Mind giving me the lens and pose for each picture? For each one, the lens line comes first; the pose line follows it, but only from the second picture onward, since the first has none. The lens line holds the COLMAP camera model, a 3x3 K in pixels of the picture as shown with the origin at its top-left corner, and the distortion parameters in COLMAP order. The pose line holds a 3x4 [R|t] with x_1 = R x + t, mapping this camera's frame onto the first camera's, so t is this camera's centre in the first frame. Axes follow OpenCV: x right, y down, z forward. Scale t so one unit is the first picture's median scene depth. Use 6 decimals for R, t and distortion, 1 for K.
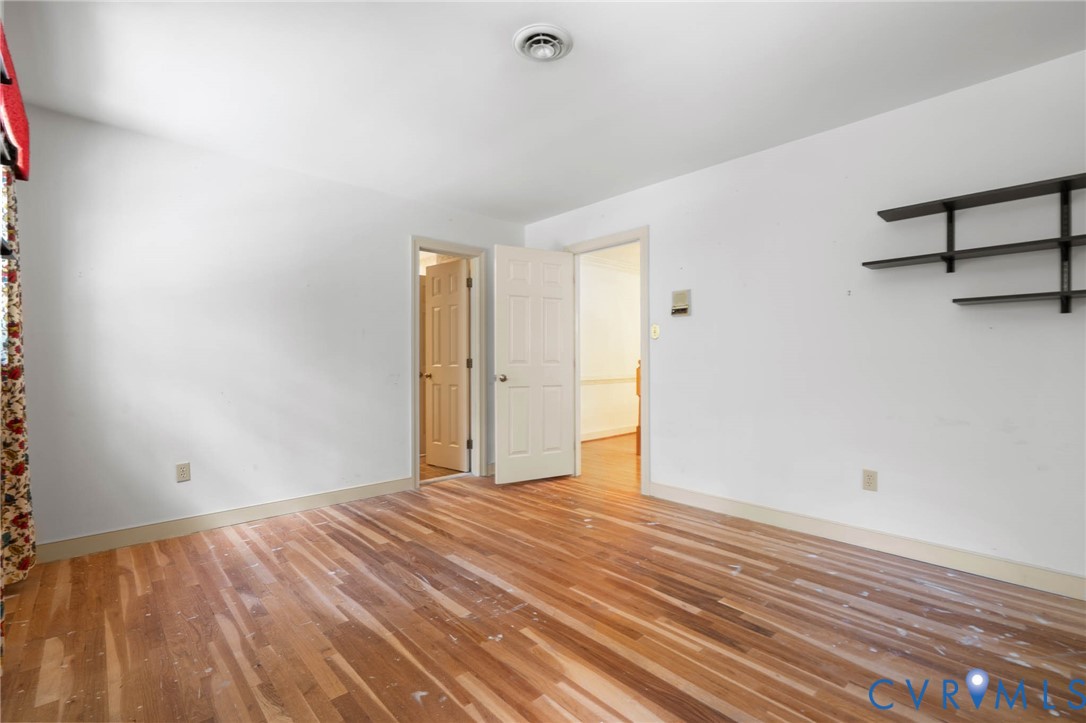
lens RADIAL K [[491.1, 0, 538.3], [0, 491.1, 359.8], [0, 0, 1]] dist [0.000884, 0.000163]
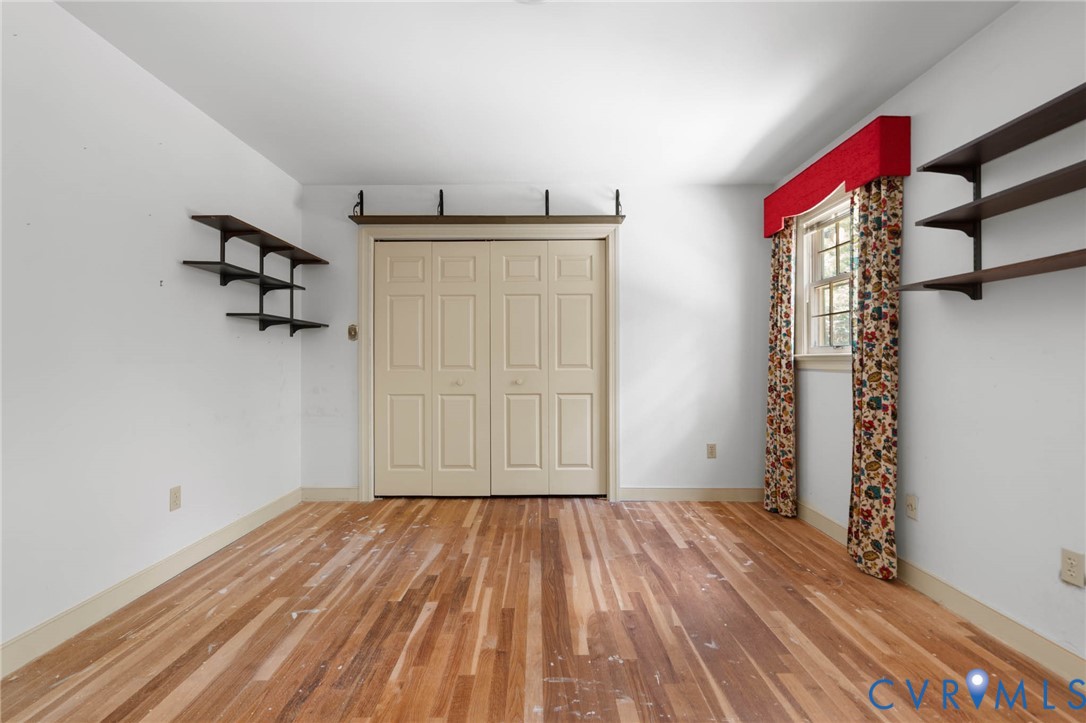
lens RADIAL K [[491.1, 0, 538.3], [0, 491.1, 359.8], [0, 0, 1]] dist [0.000884, 0.000163]
pose [[-0.737711, 0.004722, 0.675100, -0.465833], [0.002970, 0.999989, -0.003750, -0.001134], [-0.675110, -0.000761, -0.737717, 1.365088]]
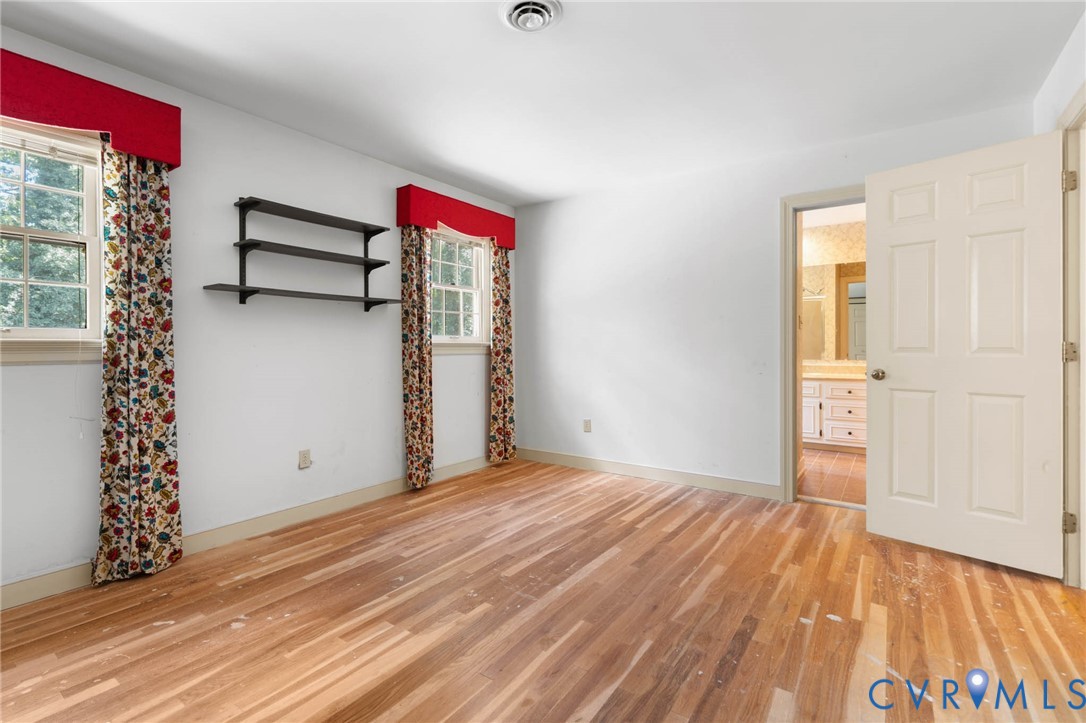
lens RADIAL K [[495.7, 0, 537.4], [0, 495.7, 348.3], [0, 0, 1]] dist [0.000933, 0.000166]
pose [[0.206249, 0.004293, -0.978490, 0.807911], [0.002858, 0.999983, 0.004990, -0.003692], [0.978495, -0.003826, 0.206233, 0.696045]]
